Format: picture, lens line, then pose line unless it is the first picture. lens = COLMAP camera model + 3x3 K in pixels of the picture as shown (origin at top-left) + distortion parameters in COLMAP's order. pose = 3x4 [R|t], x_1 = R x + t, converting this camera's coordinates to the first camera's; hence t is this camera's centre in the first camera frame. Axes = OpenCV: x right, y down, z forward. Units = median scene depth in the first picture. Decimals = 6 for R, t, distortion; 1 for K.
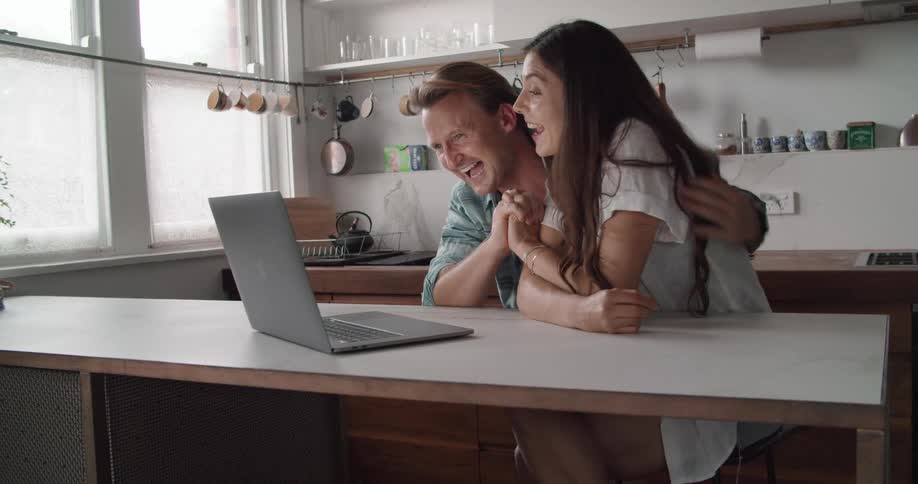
lens RADIAL K [[864.2, 0, 464.3], [0, 864.2, 245.9], [0, 0, 1]] dist [-0.080932, 0.000000]
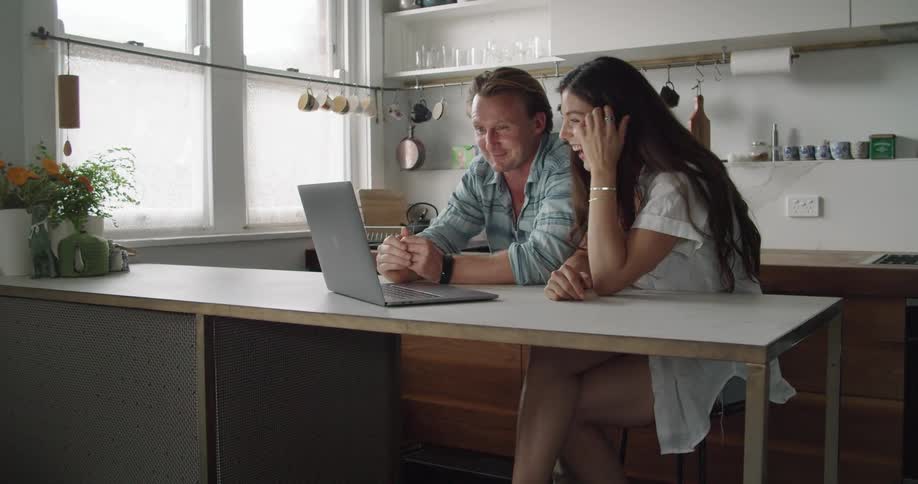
lens RADIAL K [[864.2, 0, 456.4], [0, 864.2, 237.5], [0, 0, 1]] dist [-0.080932, 0.000000]
pose [[0.994106, 0.034267, -0.102852, 0.038673], [-0.034937, 0.999378, -0.004717, 0.010462], [0.102627, 0.008283, 0.994685, -0.134450]]
